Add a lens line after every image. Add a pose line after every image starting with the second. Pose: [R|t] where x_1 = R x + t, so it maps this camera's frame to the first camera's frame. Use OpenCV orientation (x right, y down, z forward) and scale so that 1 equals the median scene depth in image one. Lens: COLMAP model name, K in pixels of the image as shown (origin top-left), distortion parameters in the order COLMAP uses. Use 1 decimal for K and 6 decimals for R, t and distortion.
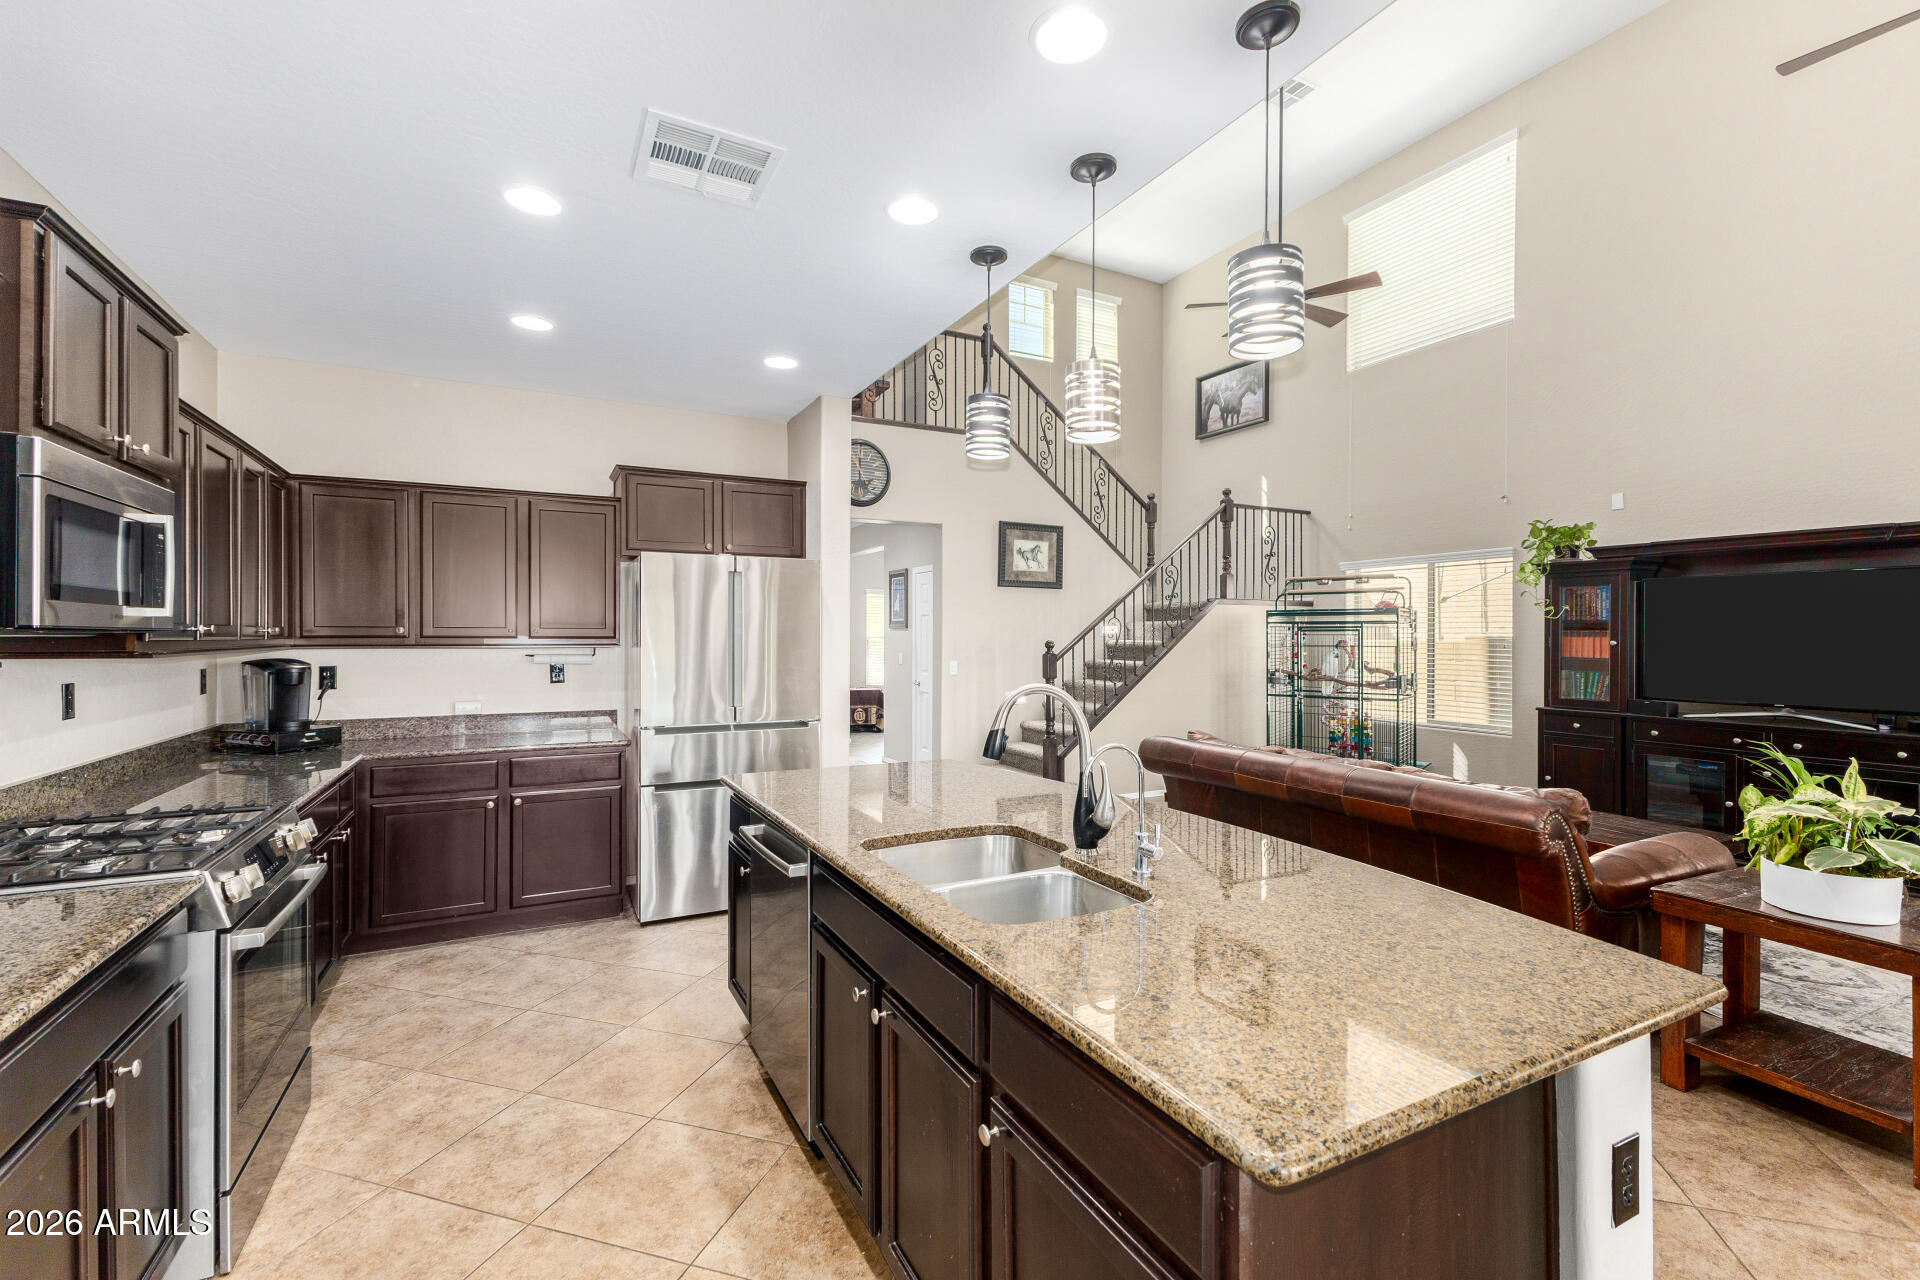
lens RADIAL K [[830.3, 0, 962.0], [0, 830.3, 632.8], [0, 0, 1]] dist [0.005788, 0.000120]
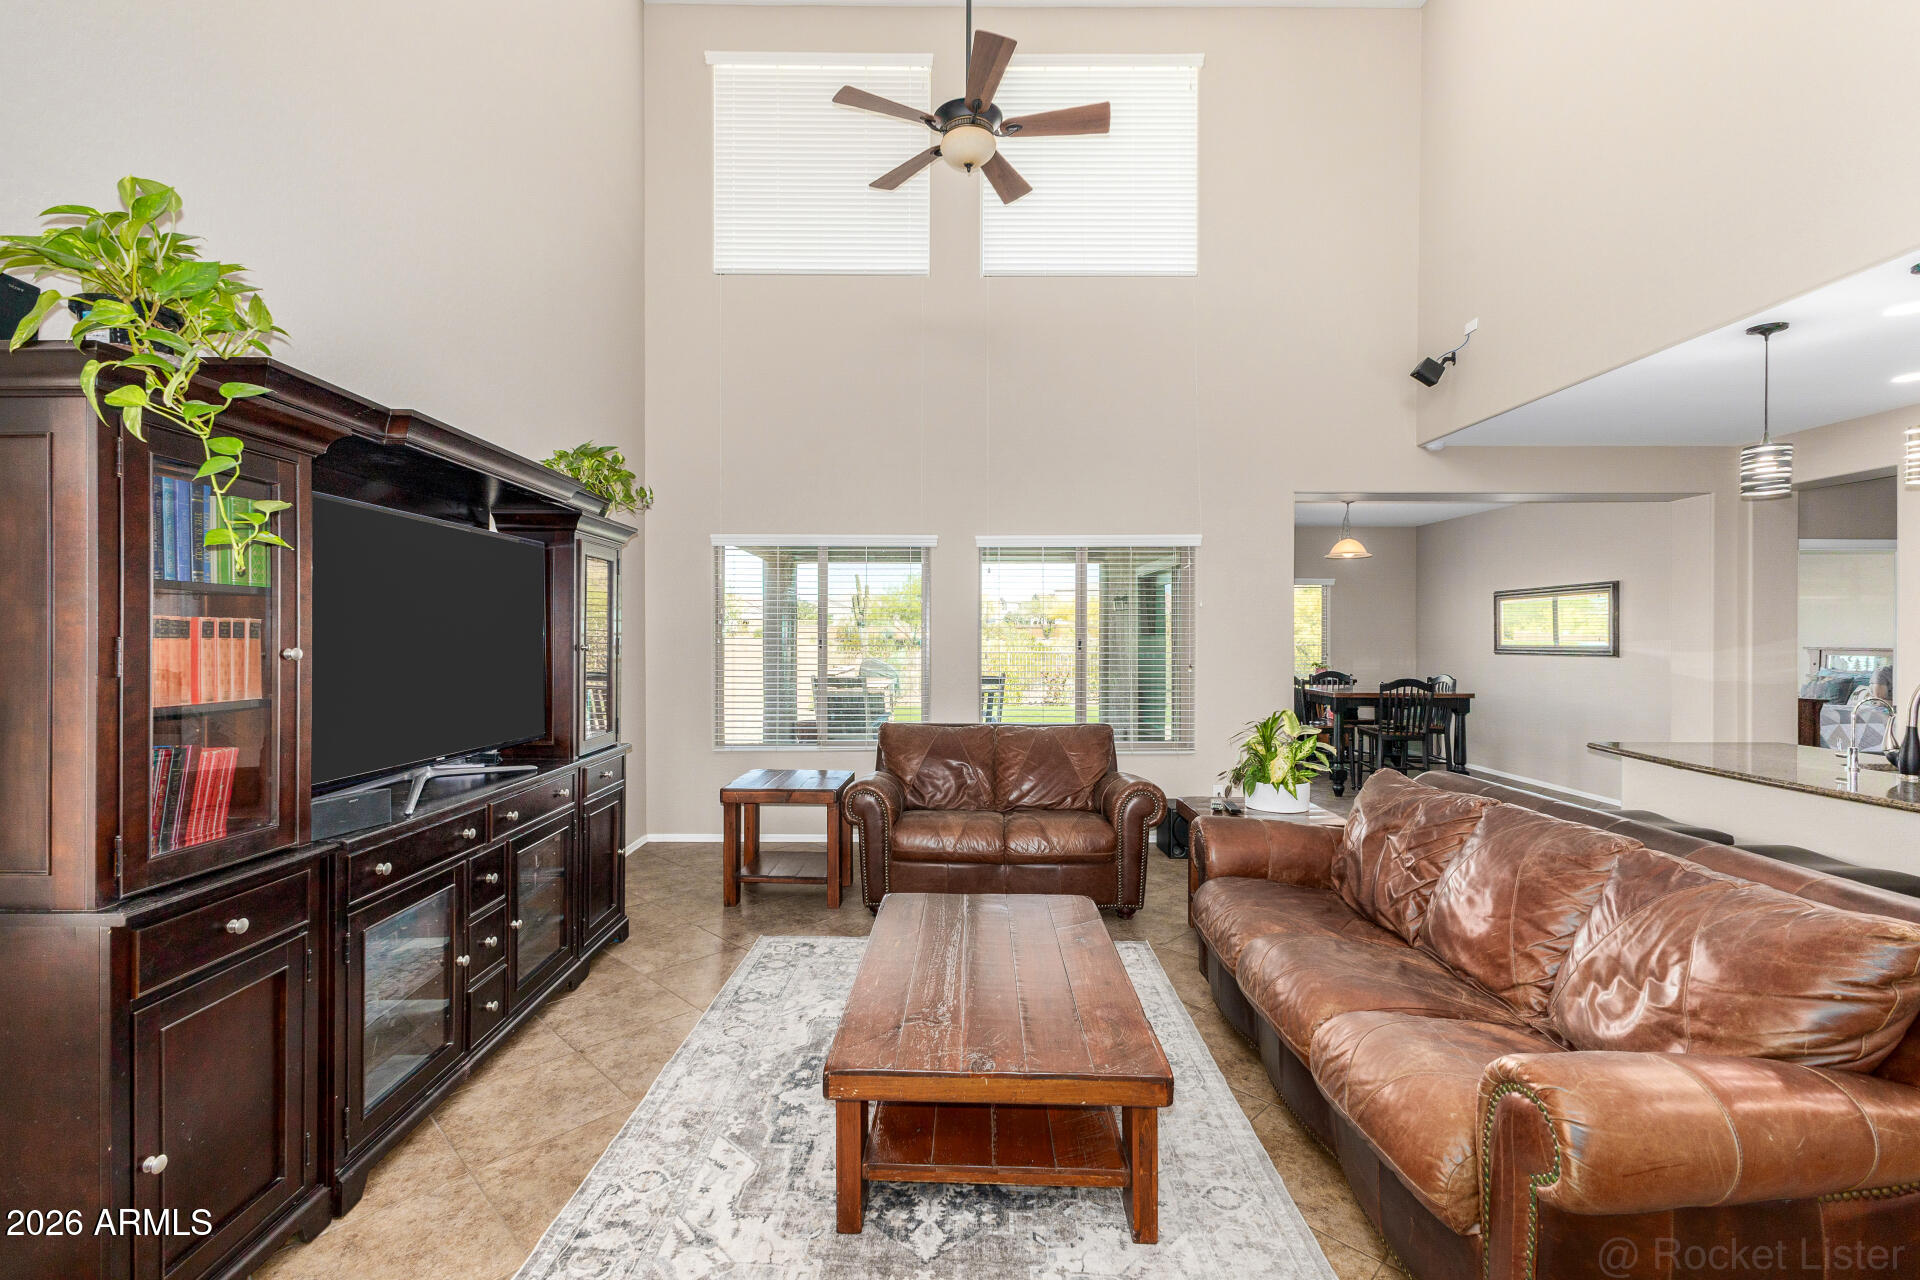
lens RADIAL K [[830.3, 0, 962.0], [0, 830.3, 632.8], [0, 0, 1]] dist [0.005788, 0.000120]
pose [[-0.890729, -0.004155, 0.454517, 0.536710], [-0.007448, 0.999957, -0.005455, 0.005313], [-0.454475, -0.008244, -0.890722, 1.704063]]
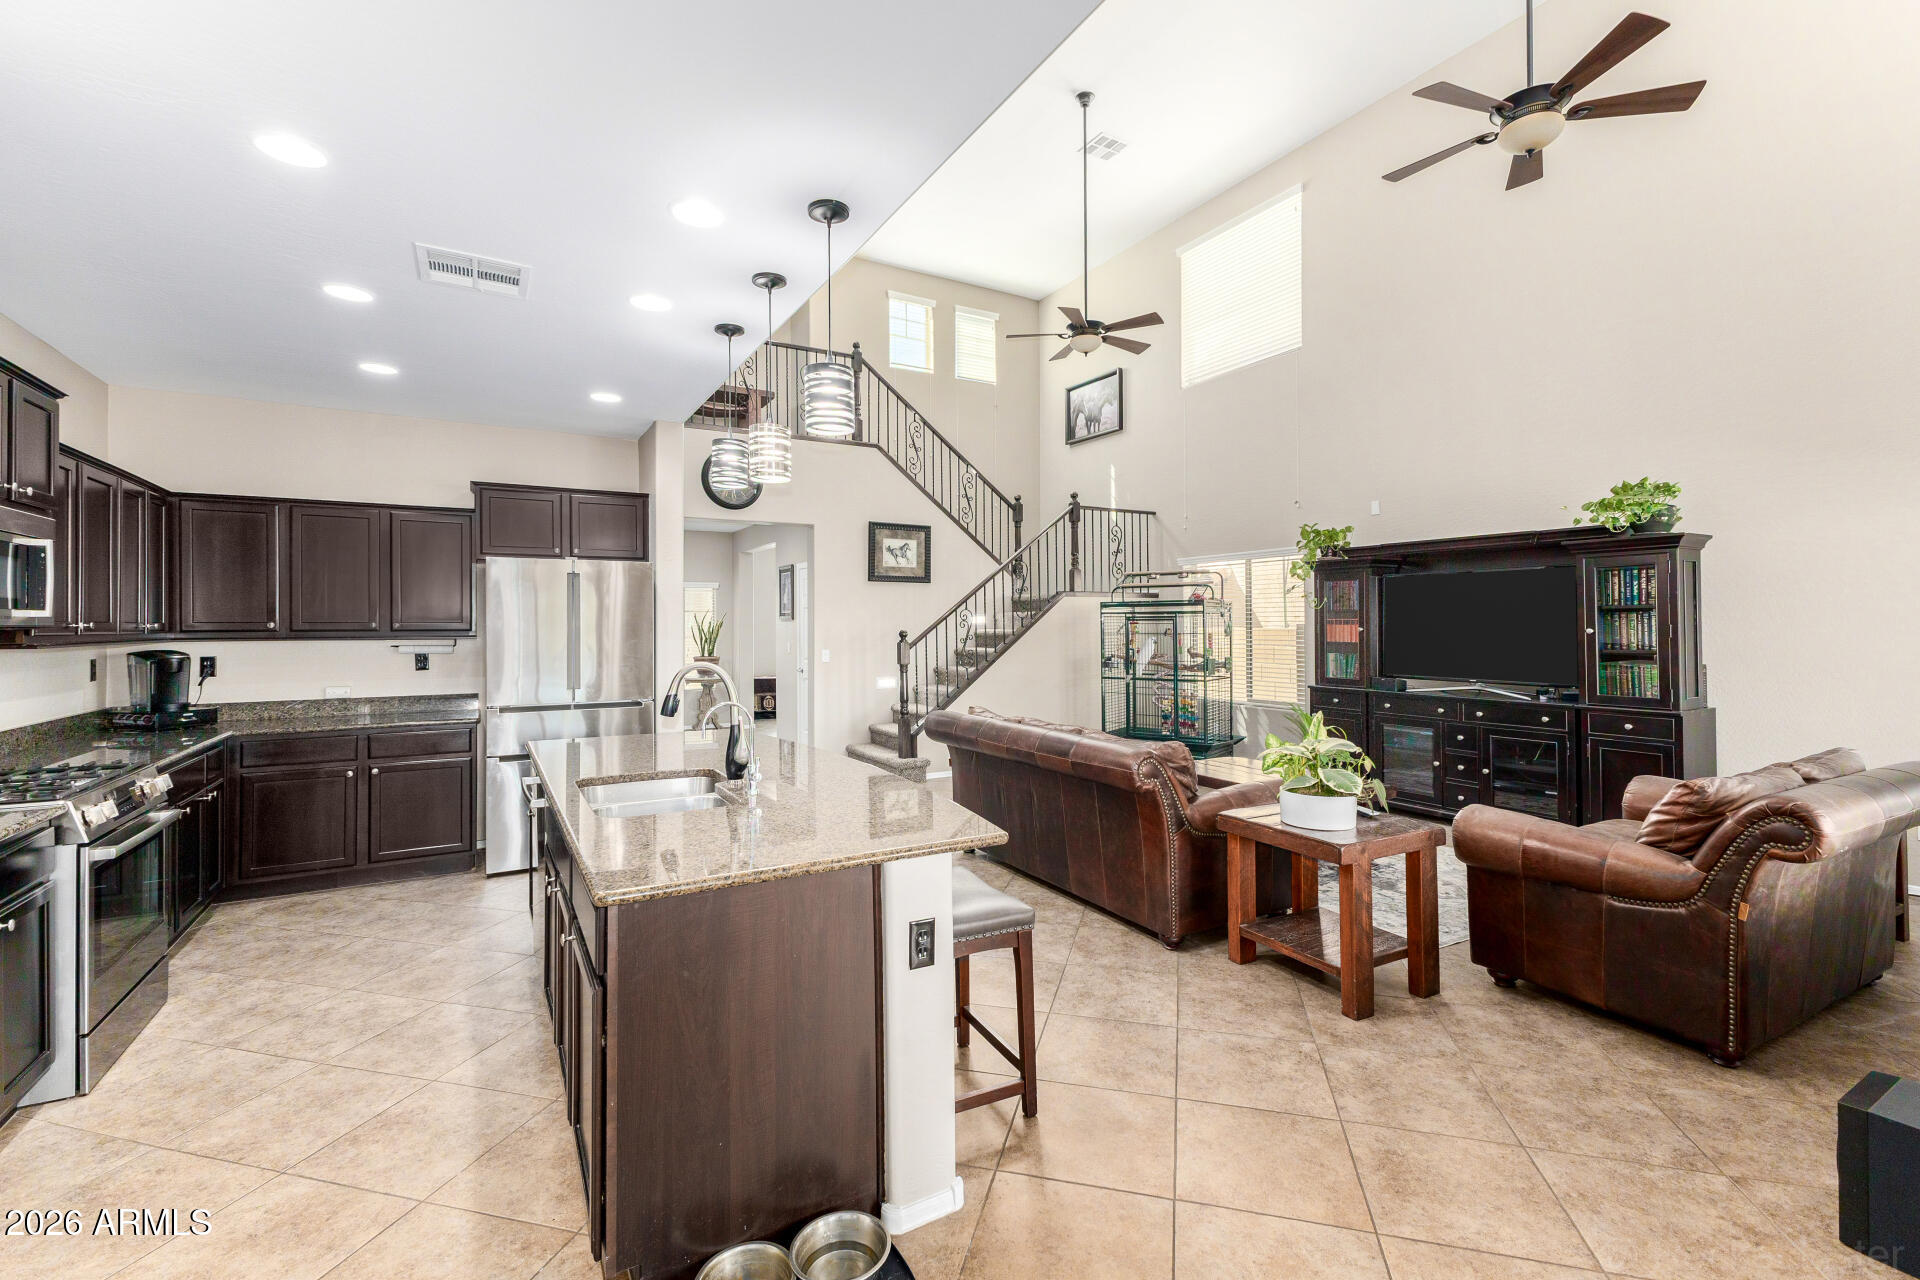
lens RADIAL K [[836.8, 0, 962.7], [0, 836.8, 613.8], [0, 0, 1]] dist [0.010656, -0.003229]
pose [[0.999097, -0.005495, 0.042129, 0.251469], [0.005945, 0.999927, -0.010558, -0.000839], [-0.042068, 0.010799, 0.999056, -0.225176]]
